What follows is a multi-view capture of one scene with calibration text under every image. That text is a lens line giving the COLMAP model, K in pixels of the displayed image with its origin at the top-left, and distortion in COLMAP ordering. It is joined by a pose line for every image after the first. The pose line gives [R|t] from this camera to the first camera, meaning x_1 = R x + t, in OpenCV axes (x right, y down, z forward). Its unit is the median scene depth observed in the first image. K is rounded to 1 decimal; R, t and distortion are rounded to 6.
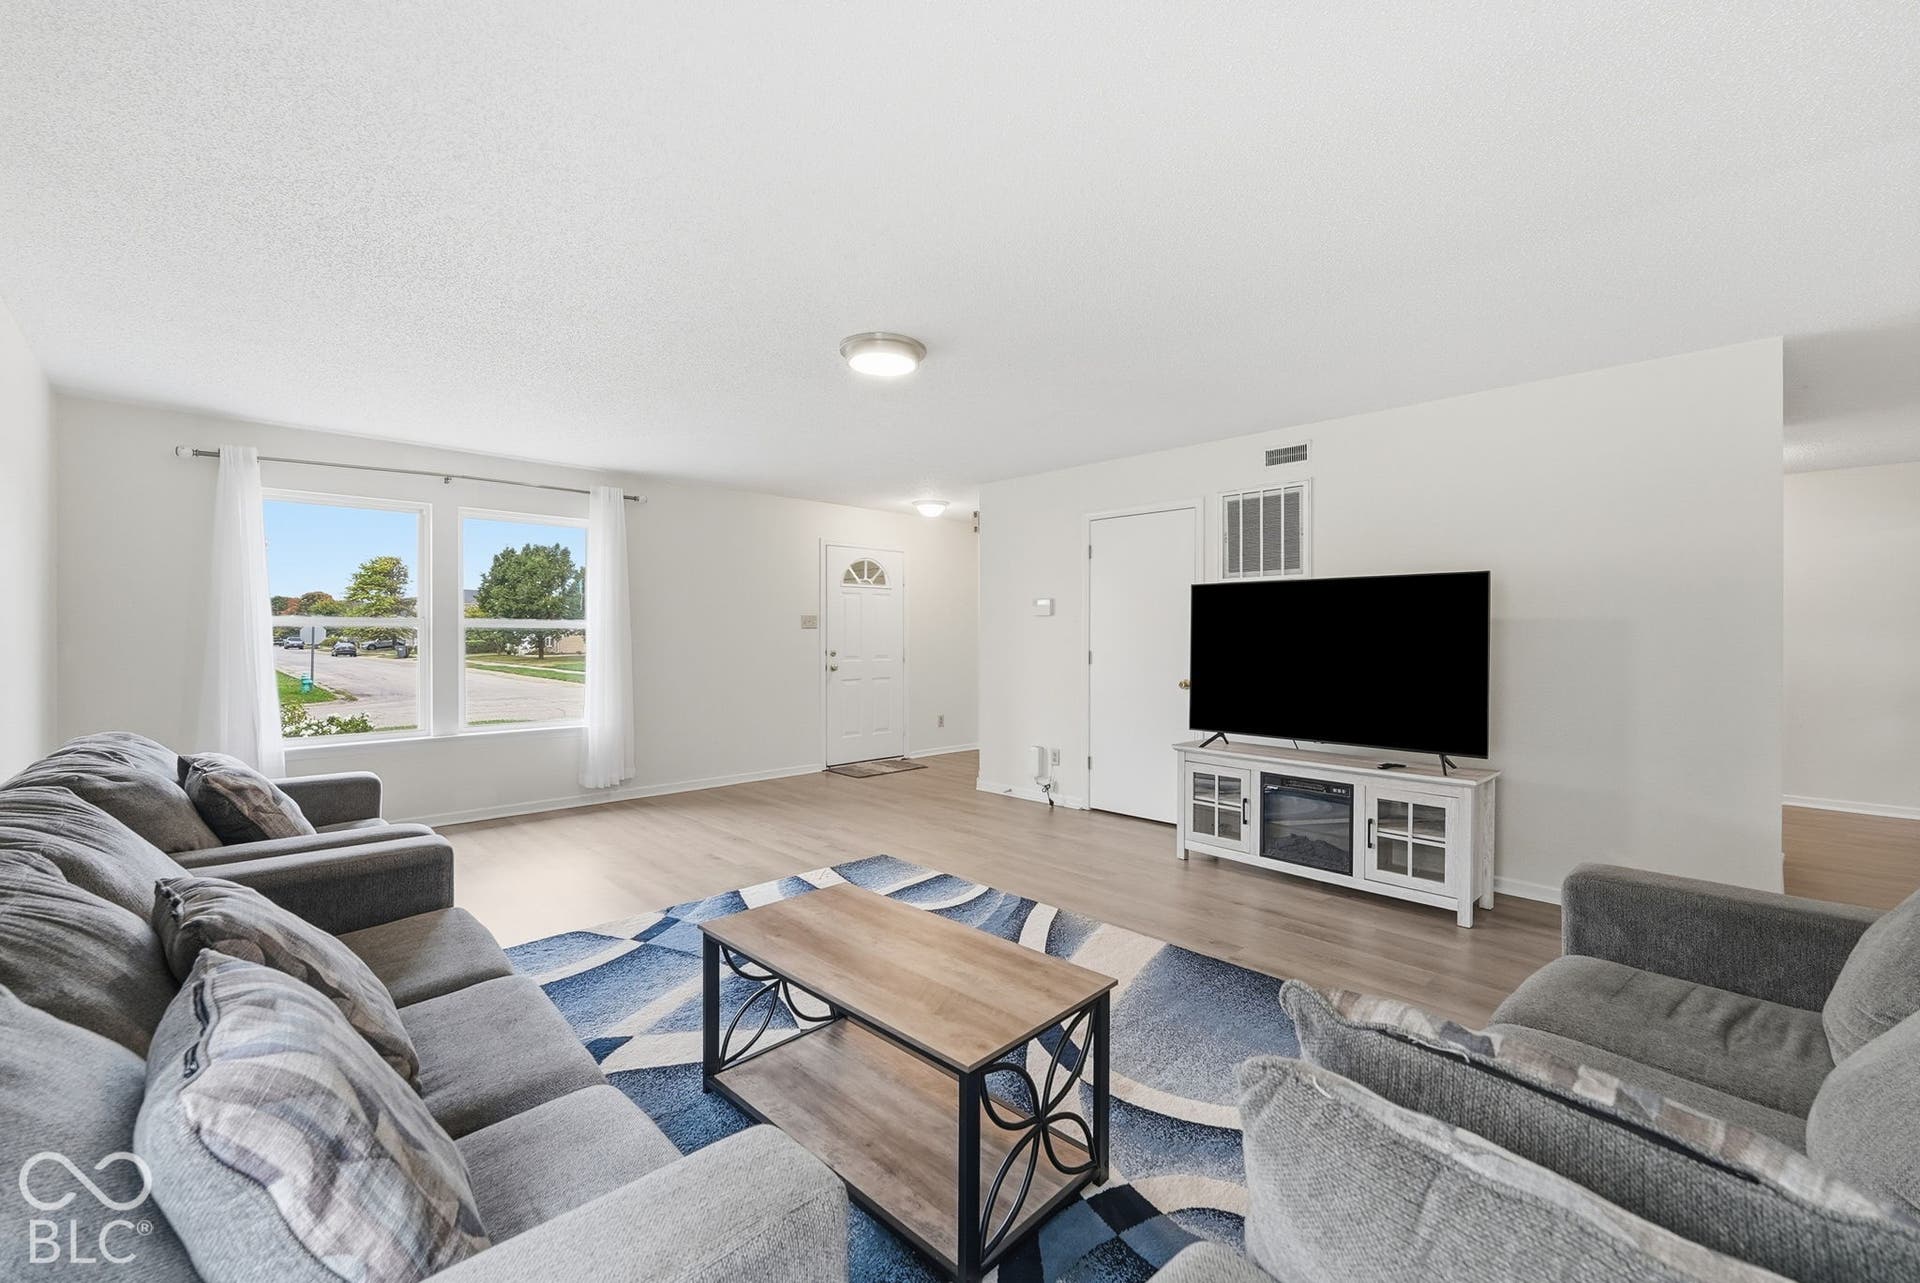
lens RADIAL K [[781.1, 0, 967.1], [0, 781.1, 640.5], [0, 0, 1]] dist [-0.001927, 0.000290]
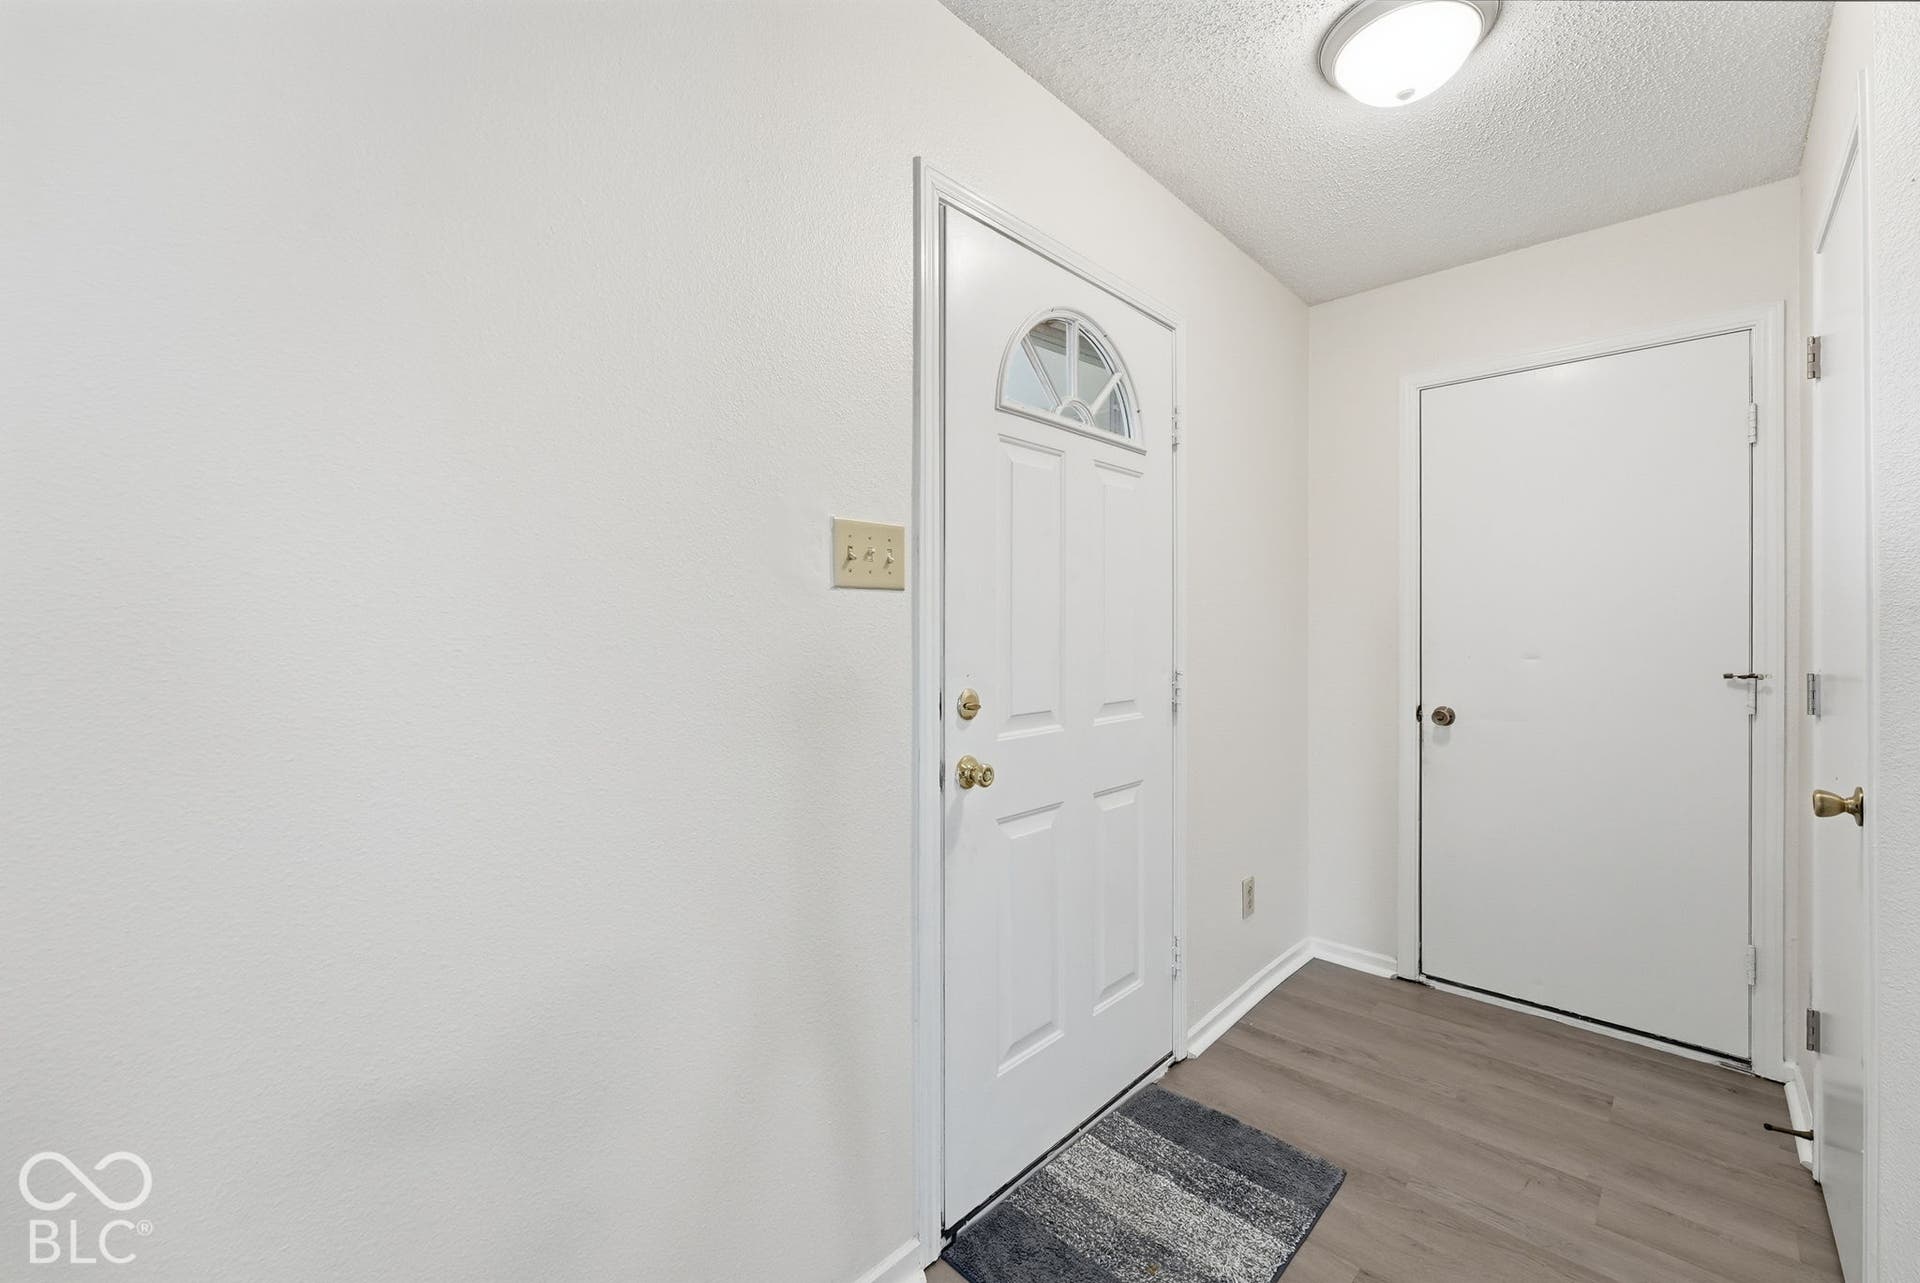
lens RADIAL K [[809.3, 0, 950.2], [0, 809.3, 633.4], [0, 0, 1]] dist [0.001604, 0.000318]
pose [[0.998937, -0.001156, 0.046088, -0.305030], [0.001217, 0.999998, -0.001297, -0.005820], [-0.046087, 0.001352, 0.998937, 1.261602]]
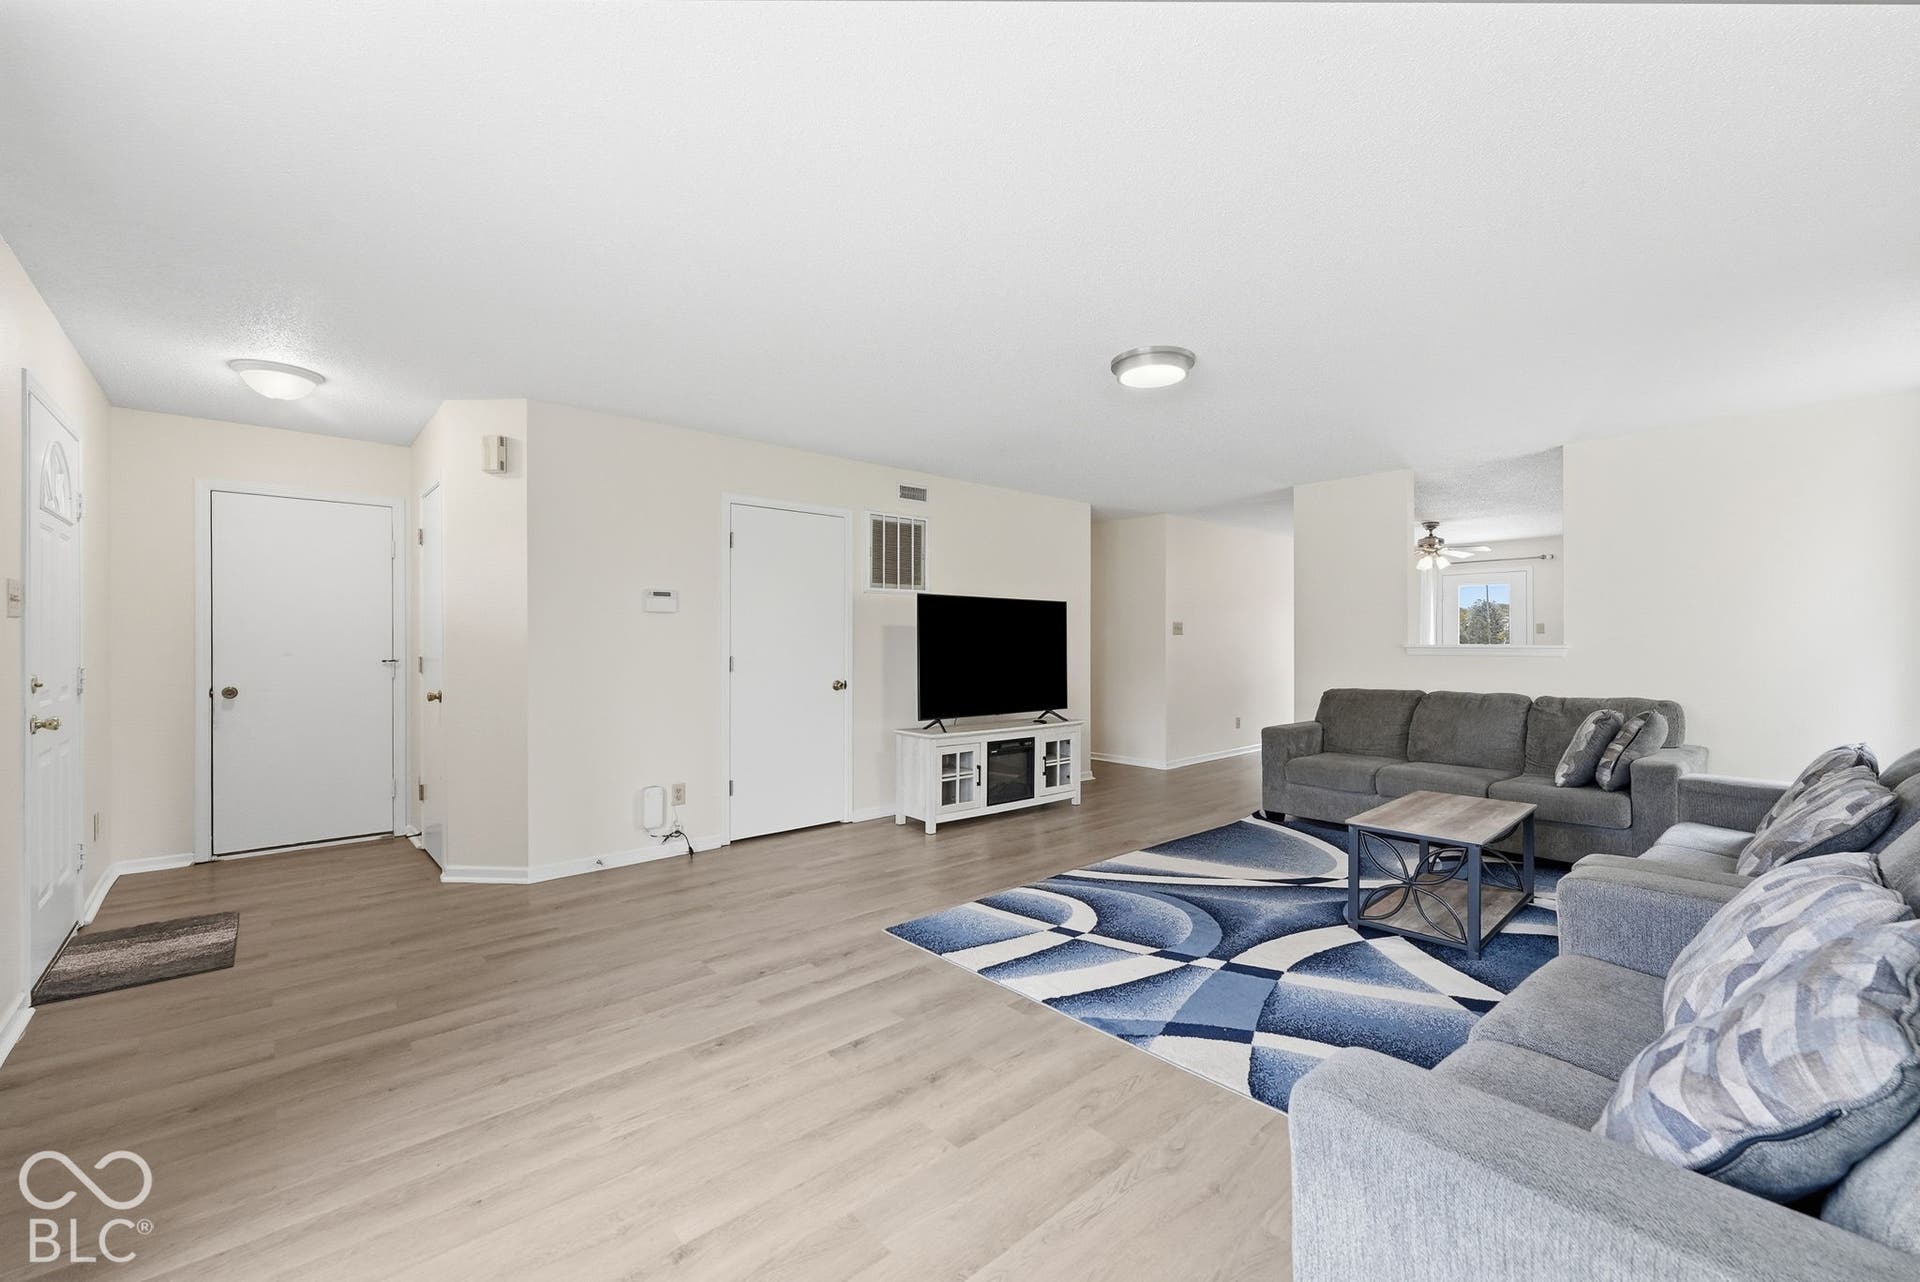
lens RADIAL K [[781.1, 0, 967.1], [0, 781.1, 640.0], [0, 0, 1]] dist [-0.001927, 0.000290]
pose [[0.045115, -0.001188, 0.998981, -0.849807], [0.006126, 0.999981, 0.000913, -0.004569], [-0.998963, 0.006078, 0.045121, 0.881005]]
